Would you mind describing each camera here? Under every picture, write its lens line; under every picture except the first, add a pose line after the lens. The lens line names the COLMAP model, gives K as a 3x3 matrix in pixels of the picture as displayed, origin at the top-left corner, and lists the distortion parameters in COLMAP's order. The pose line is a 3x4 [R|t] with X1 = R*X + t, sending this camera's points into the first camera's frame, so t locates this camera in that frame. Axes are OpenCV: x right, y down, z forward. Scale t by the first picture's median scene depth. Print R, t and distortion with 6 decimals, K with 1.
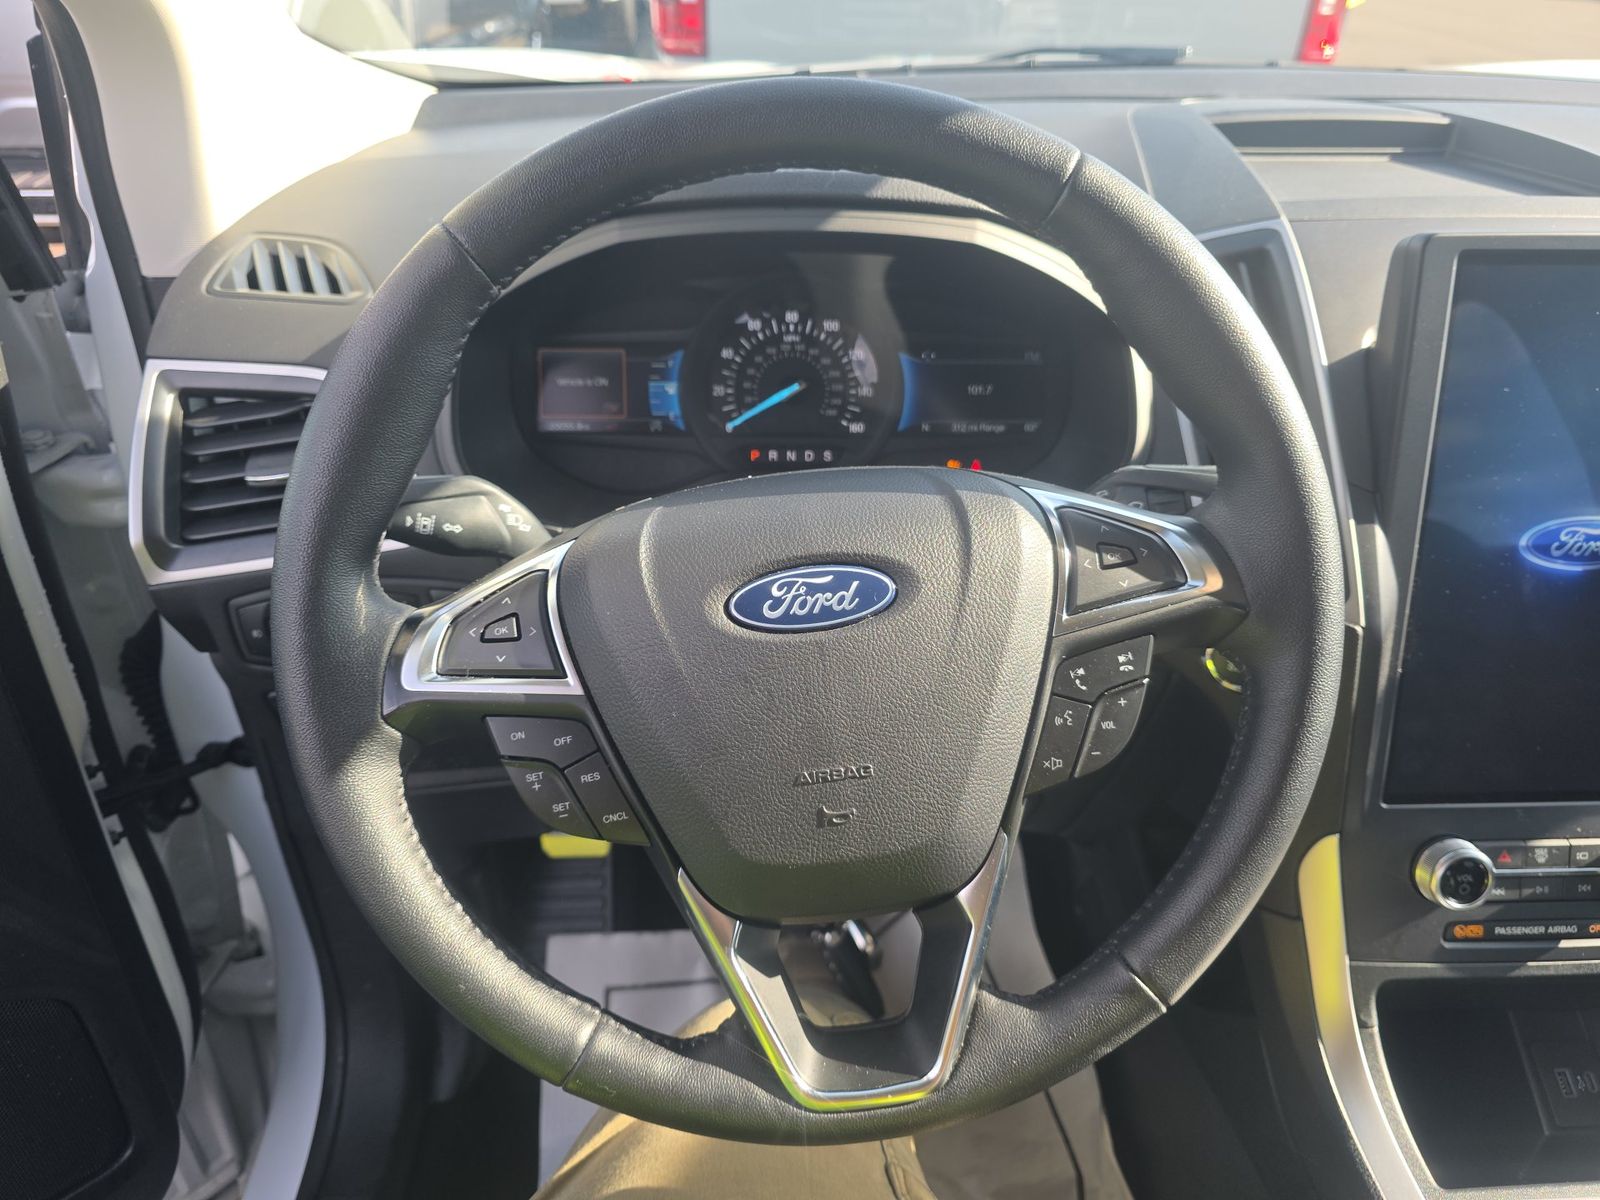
lens RADIAL K [[1080.0, 0, 800.6], [0, 1080.0, 629.1], [0, 0, 1]] dist [0.036460, -0.046012]
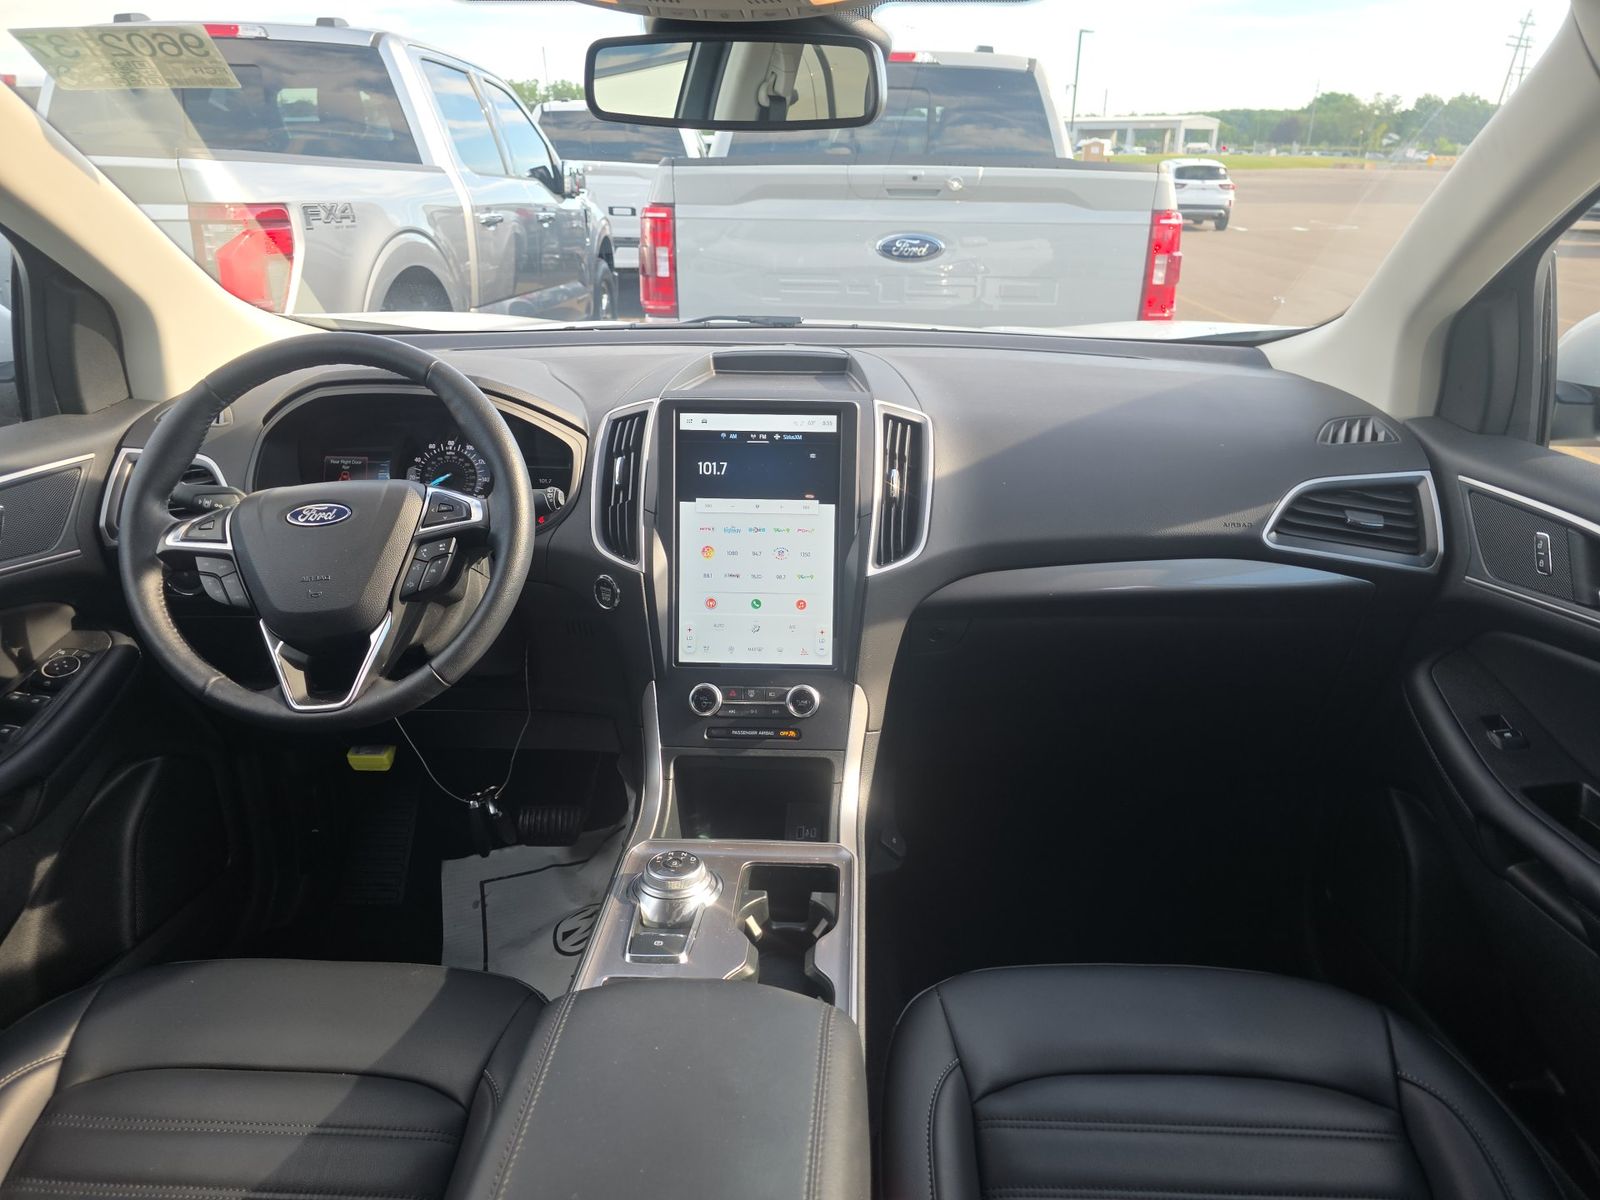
lens RADIAL K [[1072.2, 0, 837.6], [0, 1072.2, 599.0], [0, 0, 1]] dist [0.050637, -0.002904]
pose [[0.998889, 0.027690, -0.038121, 0.796796], [-0.035097, 0.977091, -0.209909, 0.394250], [0.031436, 0.211014, 0.976977, -0.887495]]
